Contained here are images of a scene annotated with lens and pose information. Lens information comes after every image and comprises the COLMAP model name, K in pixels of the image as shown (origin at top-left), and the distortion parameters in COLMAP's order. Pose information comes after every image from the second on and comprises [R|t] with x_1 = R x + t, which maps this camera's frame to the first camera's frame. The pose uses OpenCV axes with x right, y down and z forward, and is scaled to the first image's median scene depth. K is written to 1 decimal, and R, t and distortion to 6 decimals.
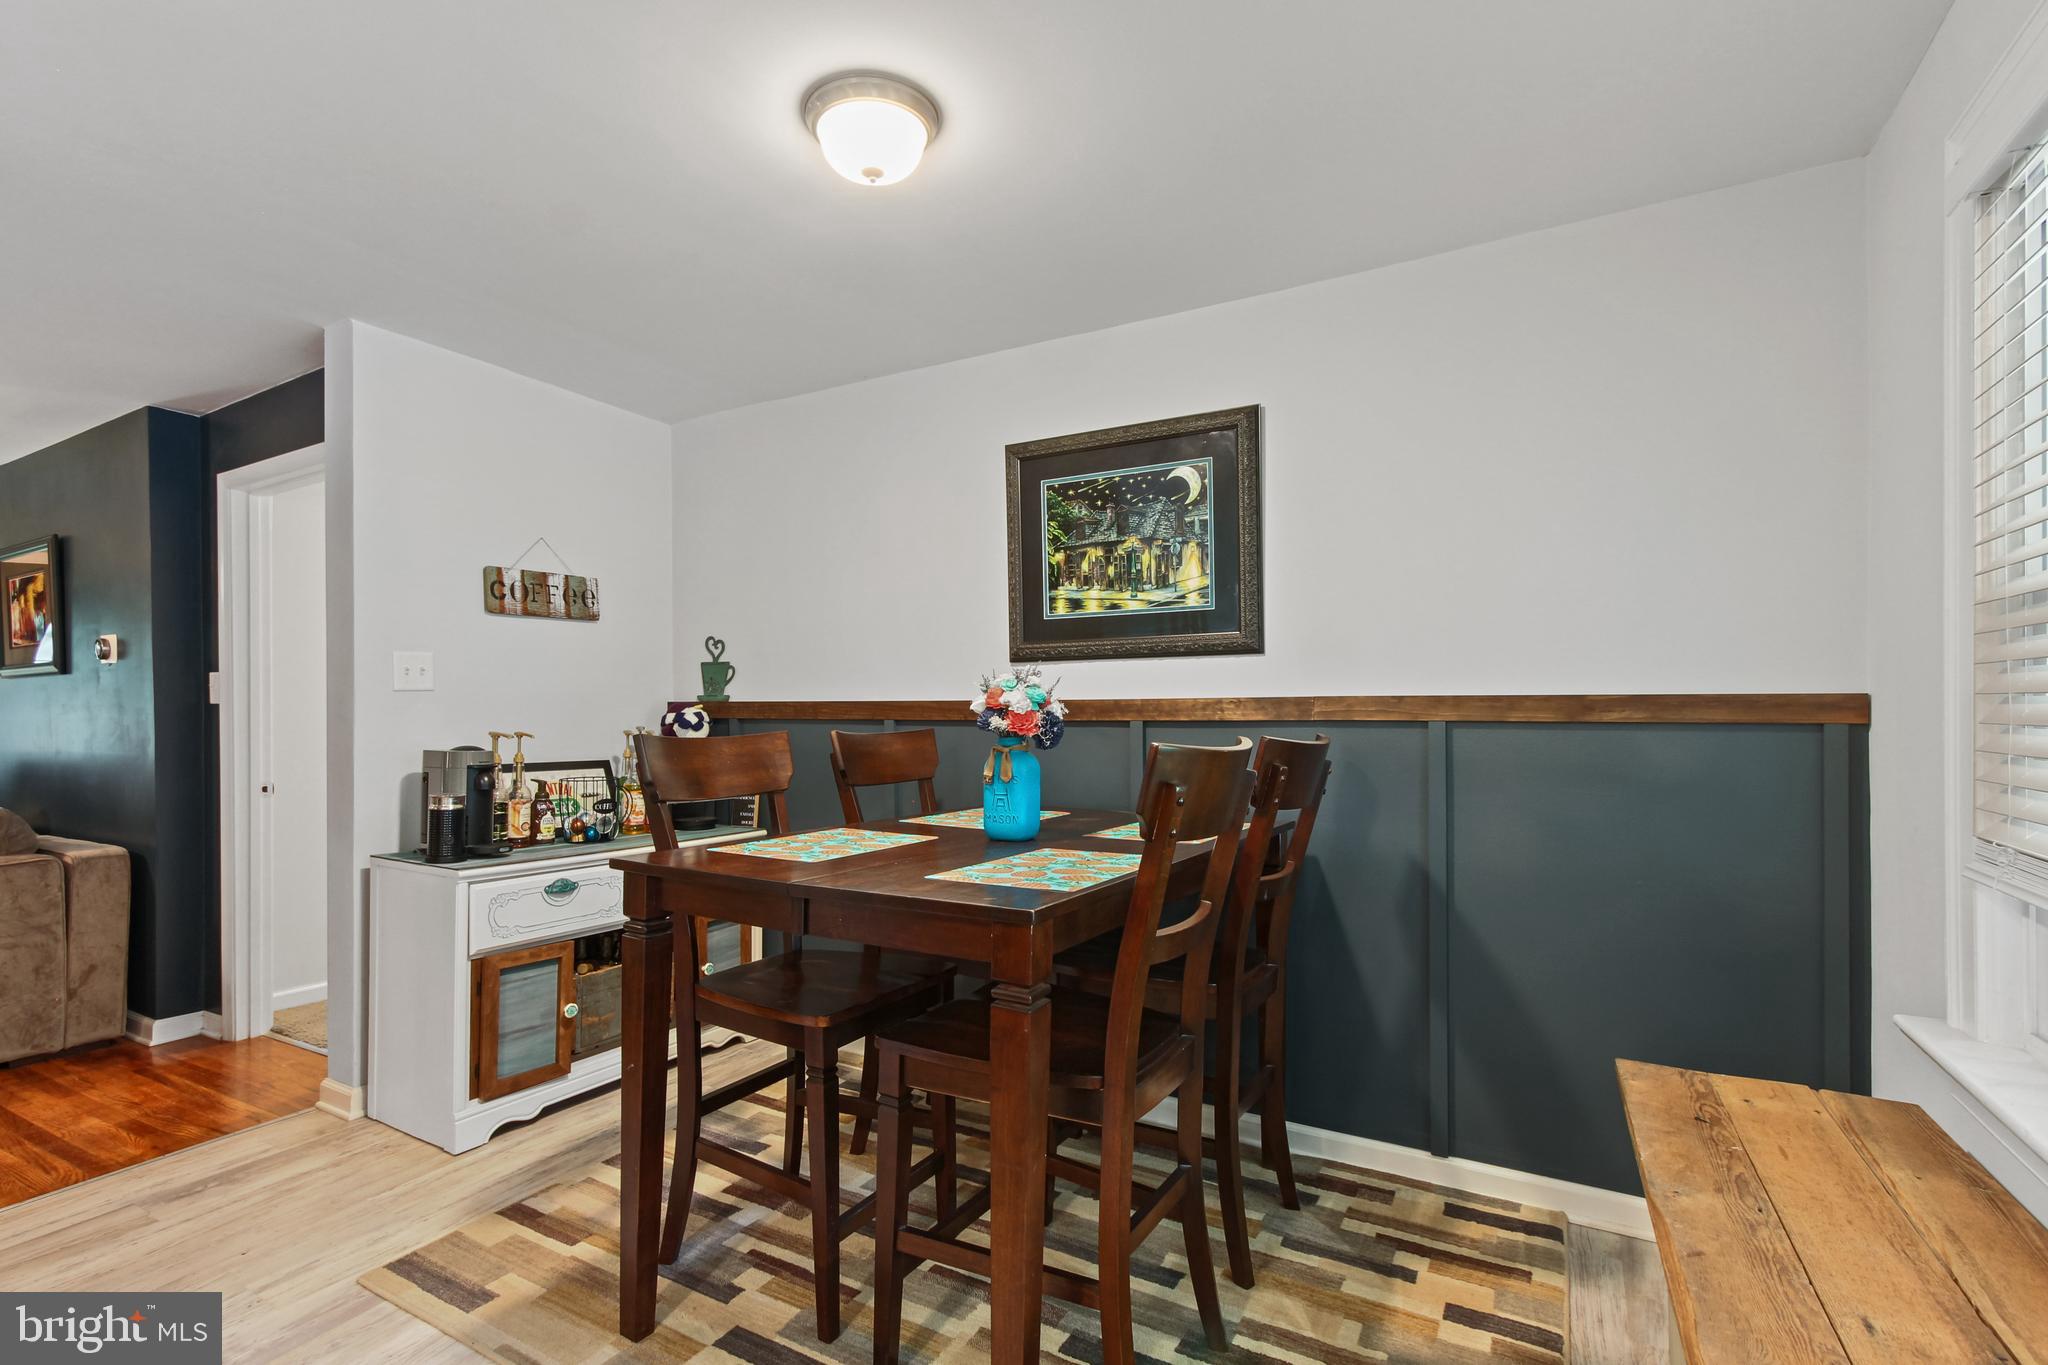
lens RADIAL K [[966.2, 0, 1003.1], [0, 966.2, 698.1], [0, 0, 1]] dist [0.003607, -0.000005]
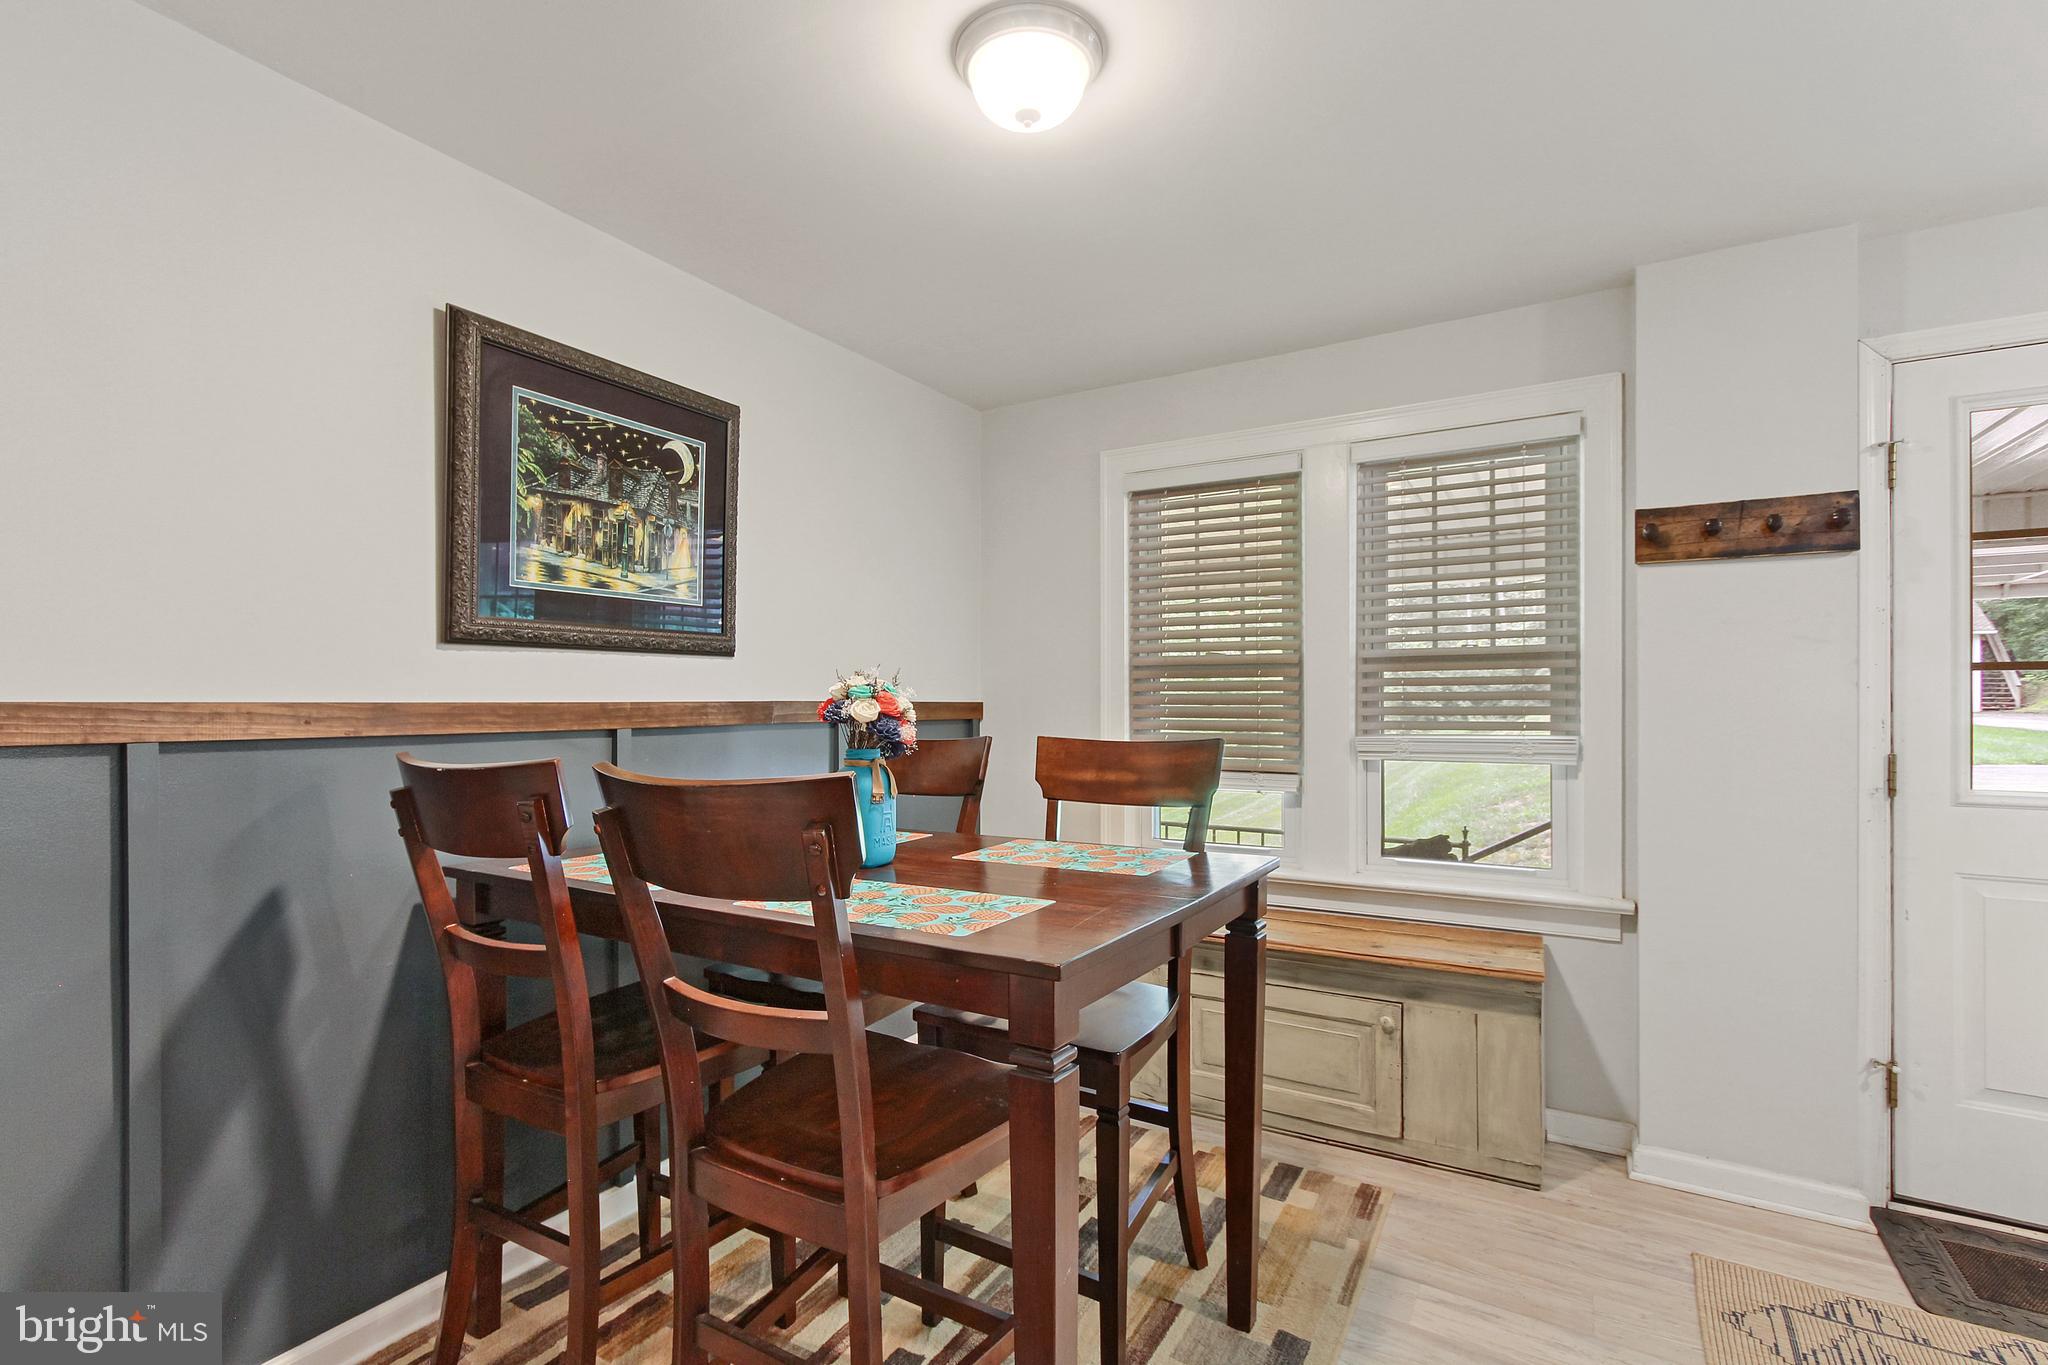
lens RADIAL K [[966.2, 0, 1012.4], [0, 966.2, 694.7], [0, 0, 1]] dist [0.003607, -0.000005]
pose [[0.013308, 0.010328, 0.999858, -0.675351], [-0.013614, 0.999856, -0.010147, -0.001368], [-0.999819, -0.013477, 0.013447, 0.657708]]
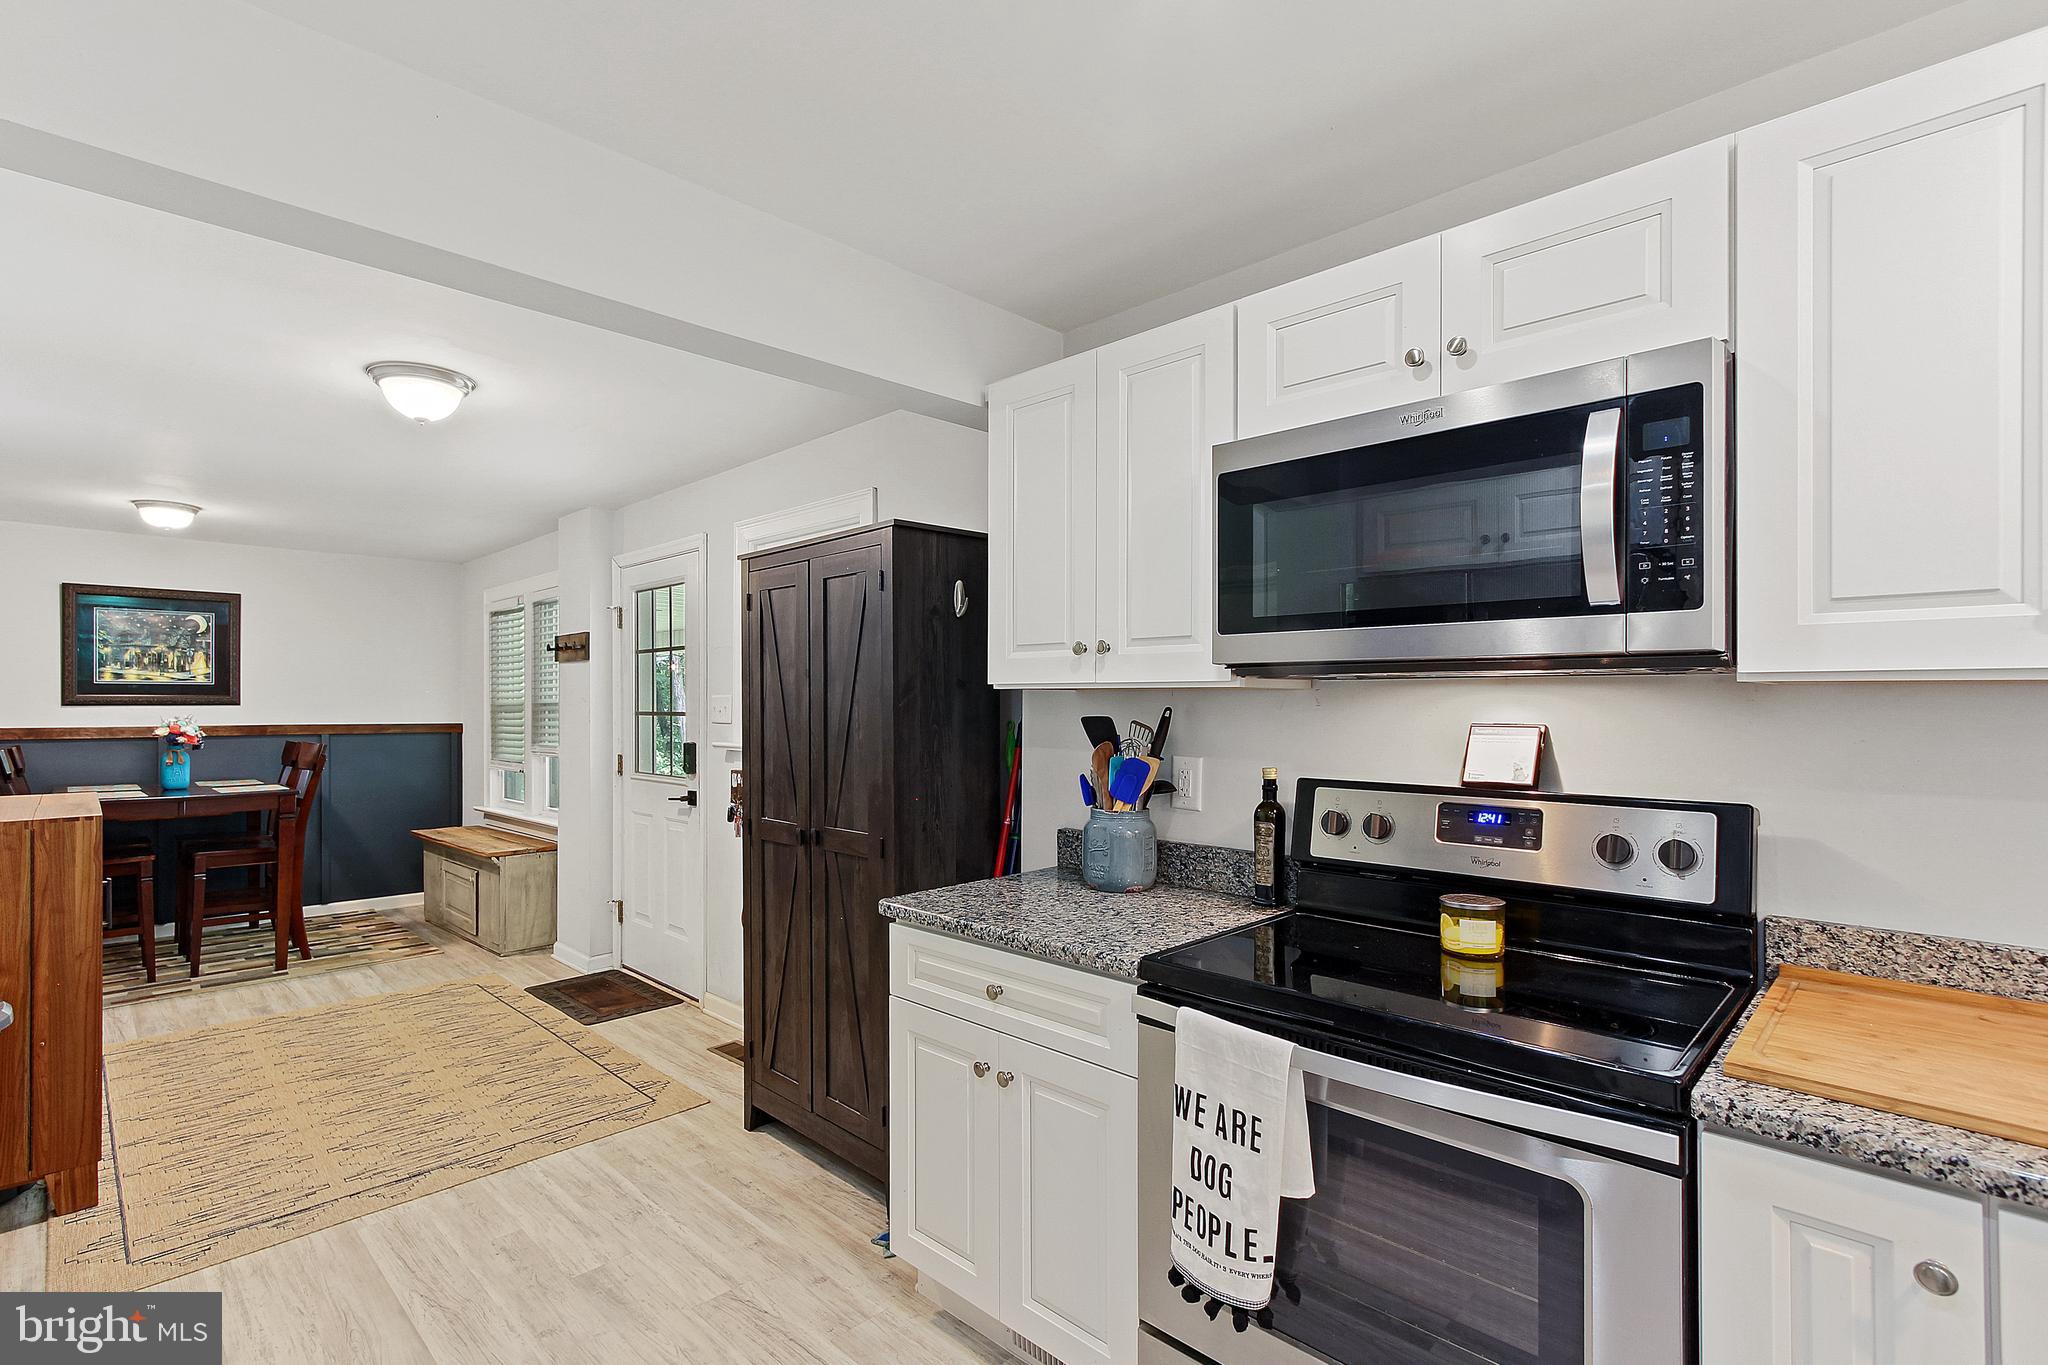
lens RADIAL K [[966.2, 0, 981.4], [0, 966.2, 706.3], [0, 0, 1]] dist [0.003607, -0.000005]
pose [[0.273574, 0.004500, 0.961840, -1.332384], [-0.017006, 0.999855, 0.000160, -0.068543], [-0.961701, -0.016401, 0.273611, -1.188998]]
